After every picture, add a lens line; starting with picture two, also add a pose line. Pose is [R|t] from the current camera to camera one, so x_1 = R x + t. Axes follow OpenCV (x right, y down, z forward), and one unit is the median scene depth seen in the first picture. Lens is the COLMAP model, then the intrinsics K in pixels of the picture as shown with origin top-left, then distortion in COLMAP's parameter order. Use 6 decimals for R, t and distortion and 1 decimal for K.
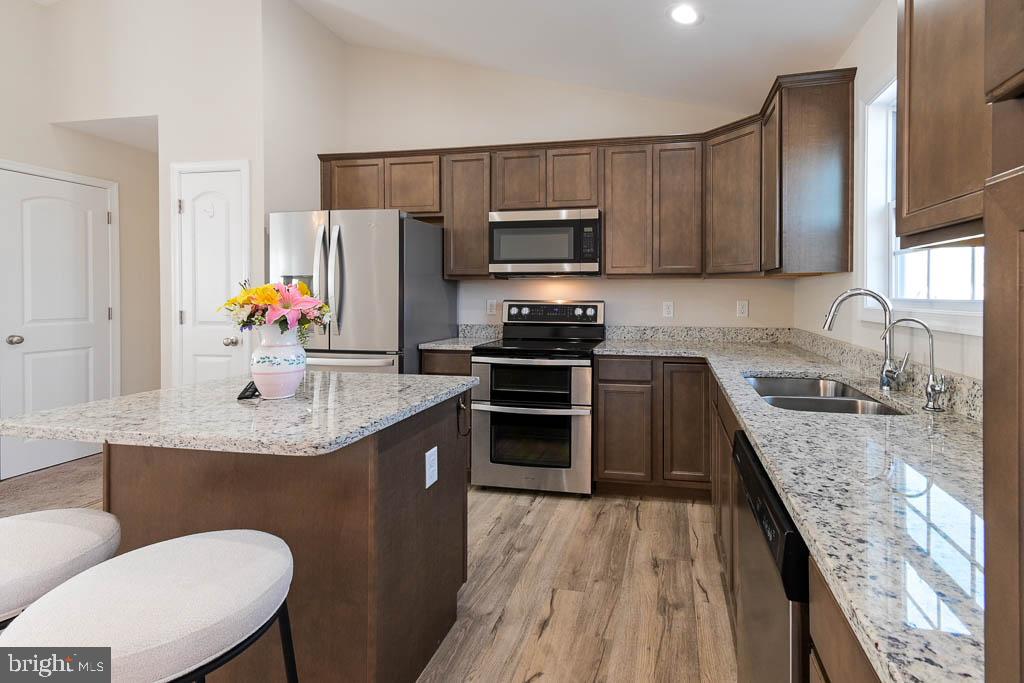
lens RADIAL K [[549.4, 0, 476.5], [0, 549.4, 294.8], [0, 0, 1]] dist [0.005581, 0.000319]
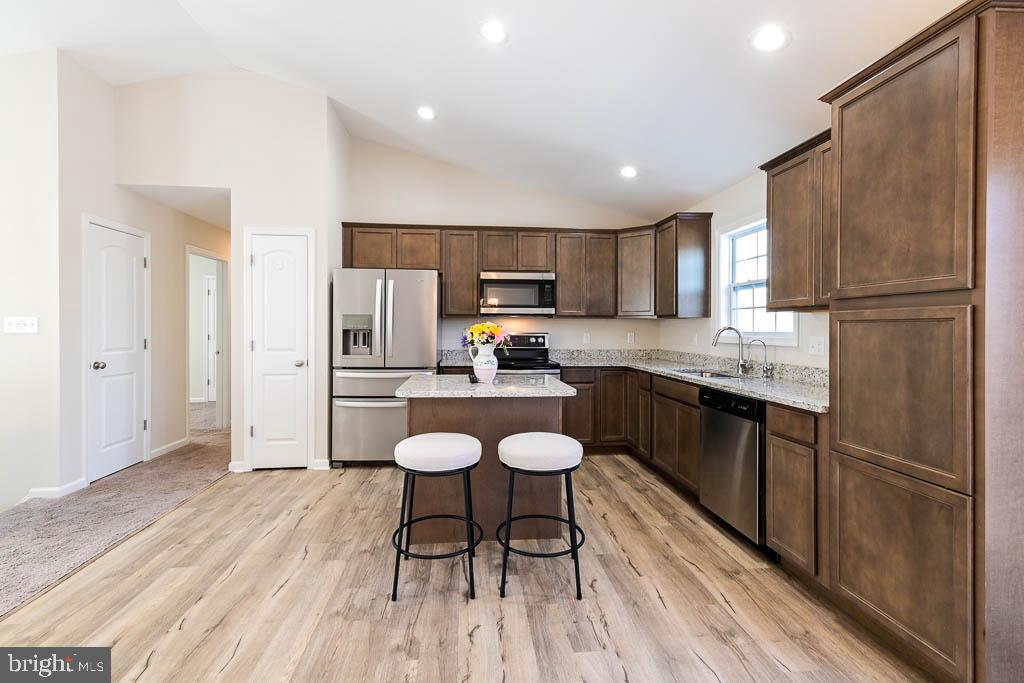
lens RADIAL K [[451.0, 0, 507.6], [0, 451.0, 324.3], [0, 0, 1]] dist [0.003648, 0.000410]
pose [[0.962398, 0.004347, 0.271608, -0.258112], [-0.002014, 0.999959, -0.008868, -0.001067], [-0.271635, 0.007987, 0.962367, -0.193890]]
